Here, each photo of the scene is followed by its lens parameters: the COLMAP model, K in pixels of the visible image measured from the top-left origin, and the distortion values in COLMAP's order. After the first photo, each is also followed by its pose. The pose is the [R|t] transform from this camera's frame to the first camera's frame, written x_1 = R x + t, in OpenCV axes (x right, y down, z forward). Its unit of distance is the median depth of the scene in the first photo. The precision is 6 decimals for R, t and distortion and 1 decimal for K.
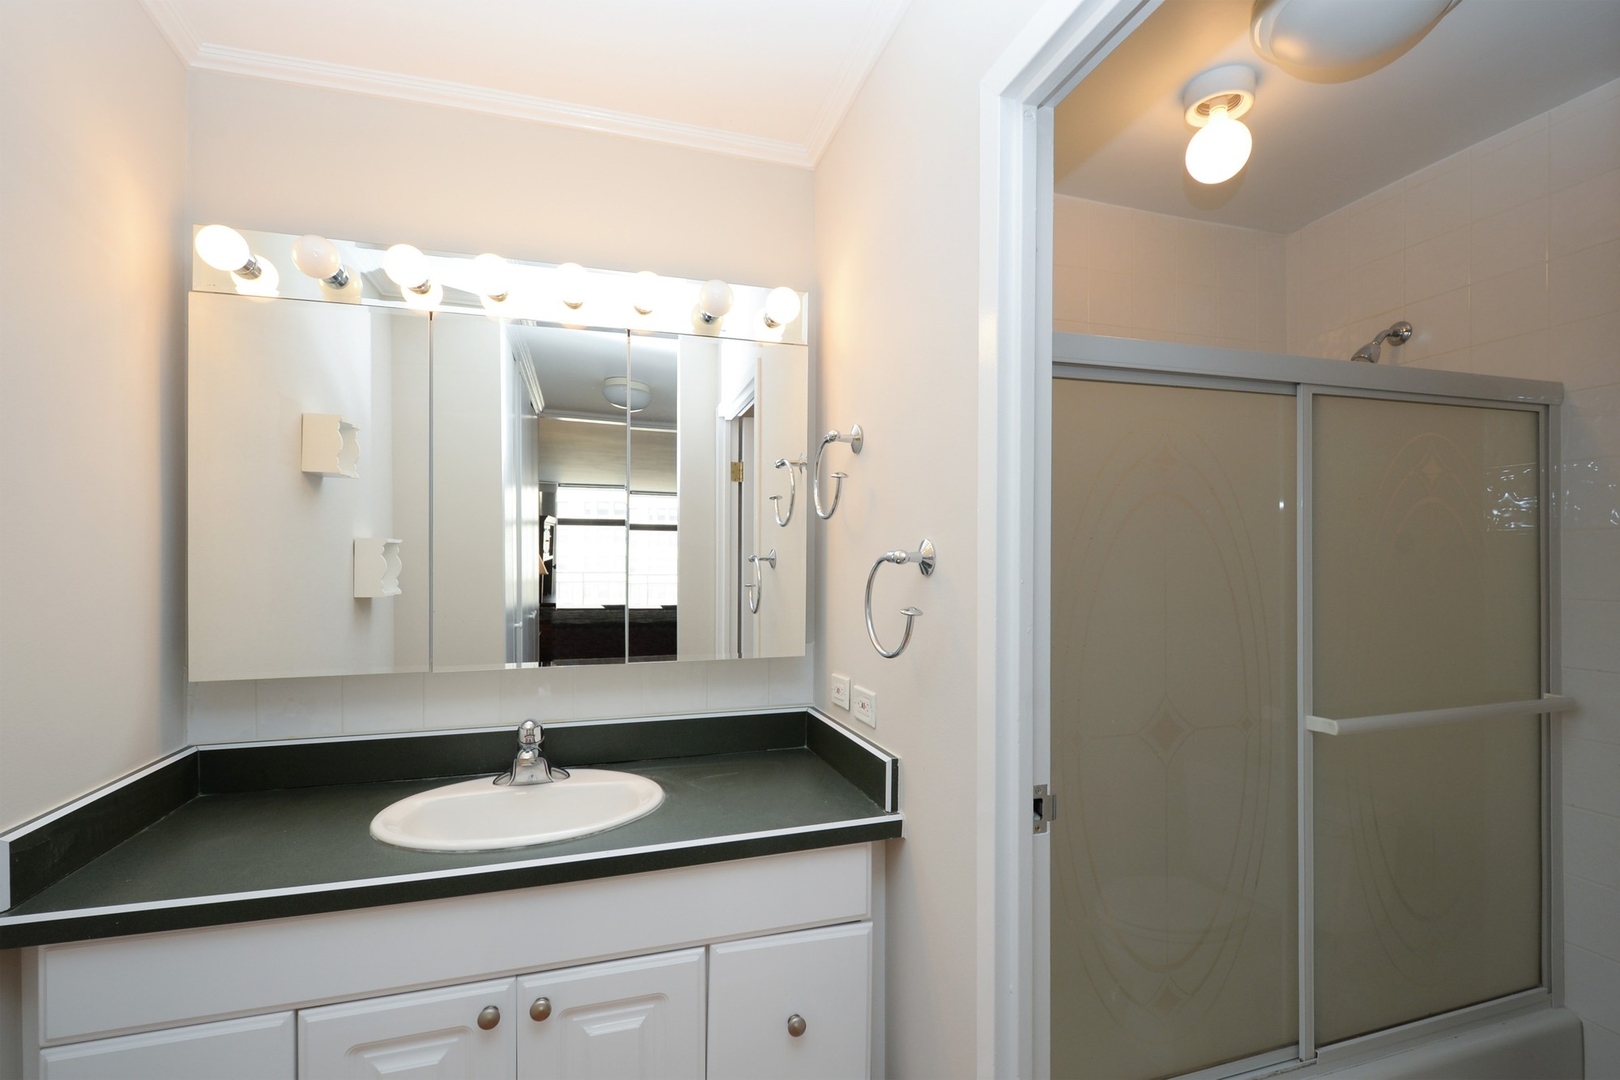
lens RADIAL K [[719.0, 0, 806.2], [0, 719.0, 551.3], [0, 0, 1]] dist [0.014373, 0.000059]
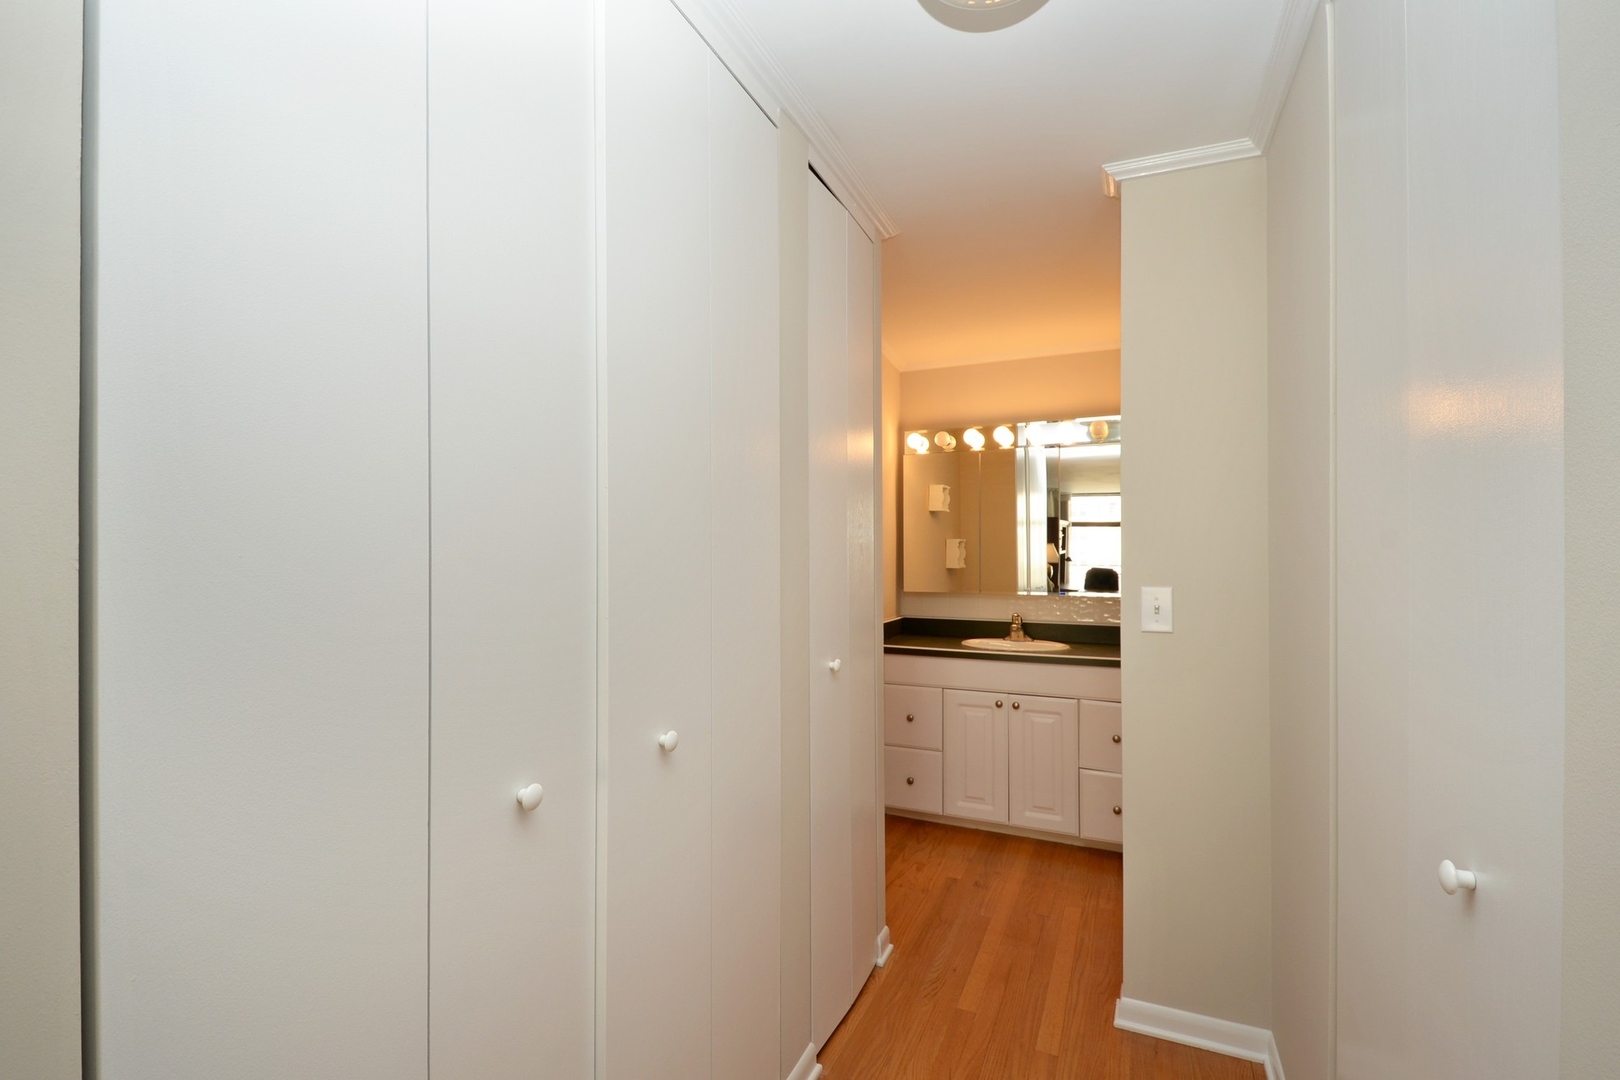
lens RADIAL K [[719.0, 0, 806.2], [0, 719.0, 551.3], [0, 0, 1]] dist [0.014373, 0.000059]
pose [[0.753117, 0.000670, -0.657887, 0.708481], [0.002404, 0.999990, 0.003771, 0.006616], [0.657883, -0.004421, 0.753107, -1.355262]]
